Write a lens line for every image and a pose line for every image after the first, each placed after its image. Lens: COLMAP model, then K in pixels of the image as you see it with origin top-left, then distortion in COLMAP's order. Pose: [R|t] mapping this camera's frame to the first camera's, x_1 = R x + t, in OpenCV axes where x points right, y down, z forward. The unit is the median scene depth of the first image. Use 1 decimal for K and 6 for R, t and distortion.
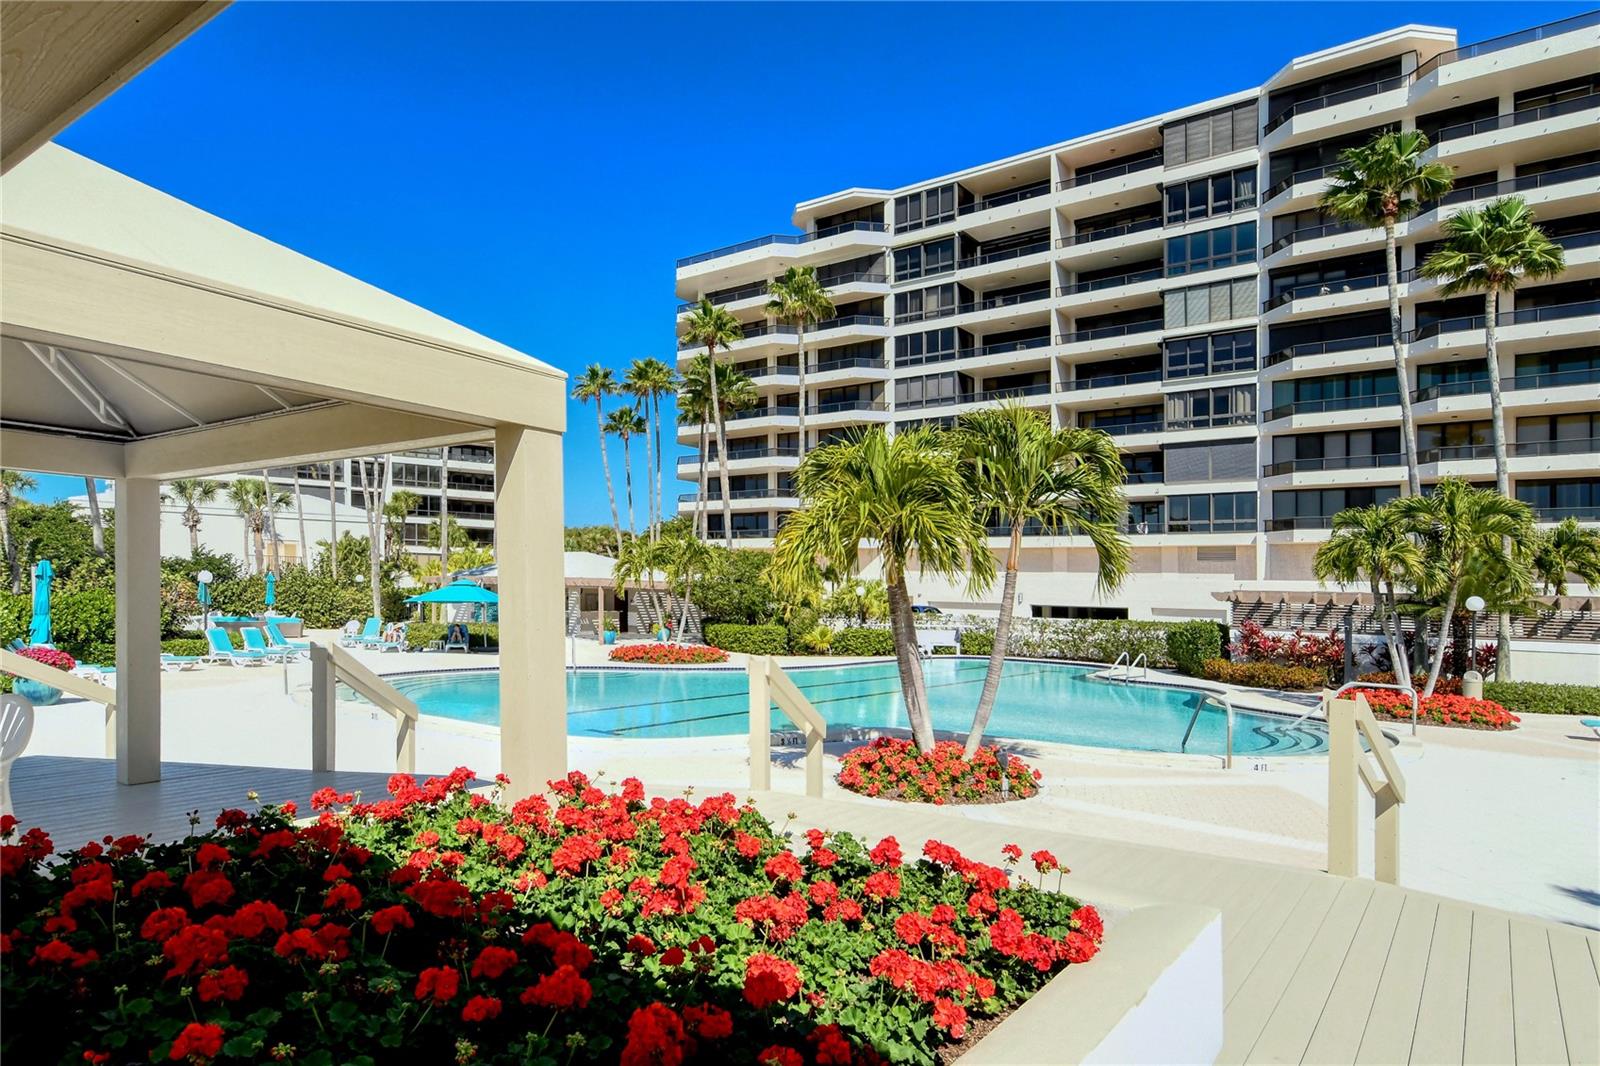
lens RADIAL K [[919.0, 0, 790.5], [0, 919.0, 613.6], [0, 0, 1]] dist [0.015978, 0.003394]
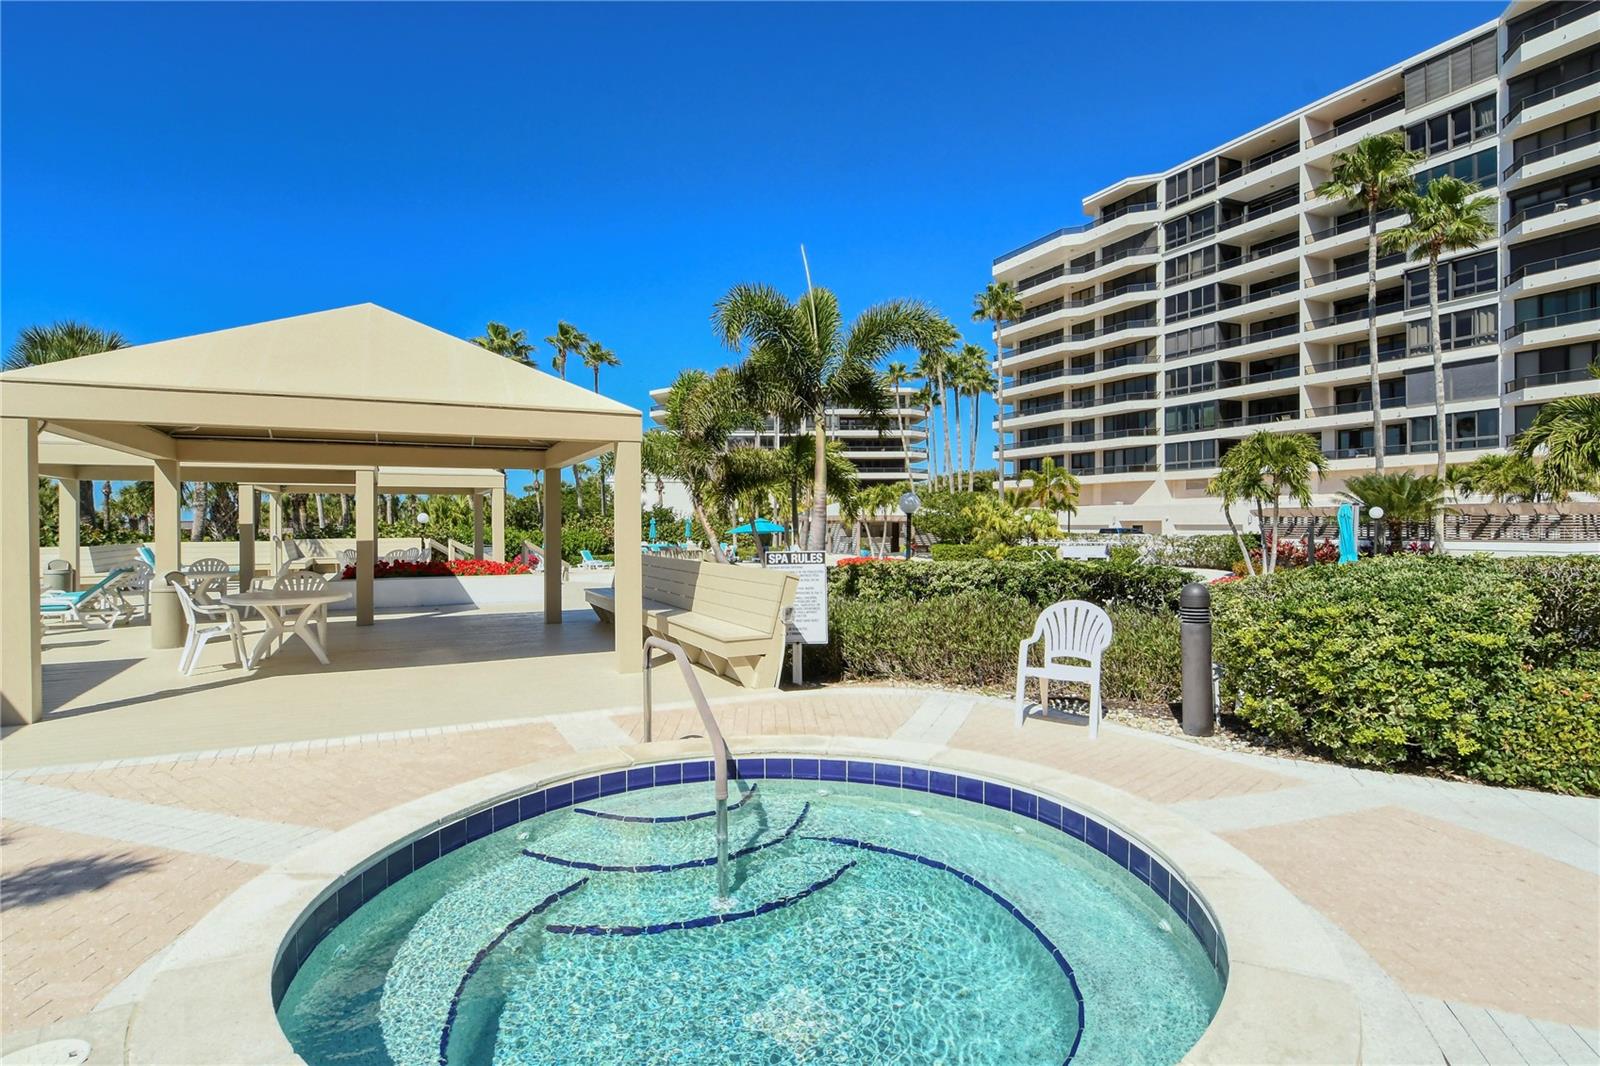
lens RADIAL K [[872.4, 0, 799.8], [0, 872.4, 529.4], [0, 0, 1]] dist [-0.001615, -0.002398]
pose [[0.874229, -0.028034, -0.484704, 0.249762], [0.018566, 0.999532, -0.024325, 0.010575], [0.485159, 0.012267, 0.874340, -0.195323]]
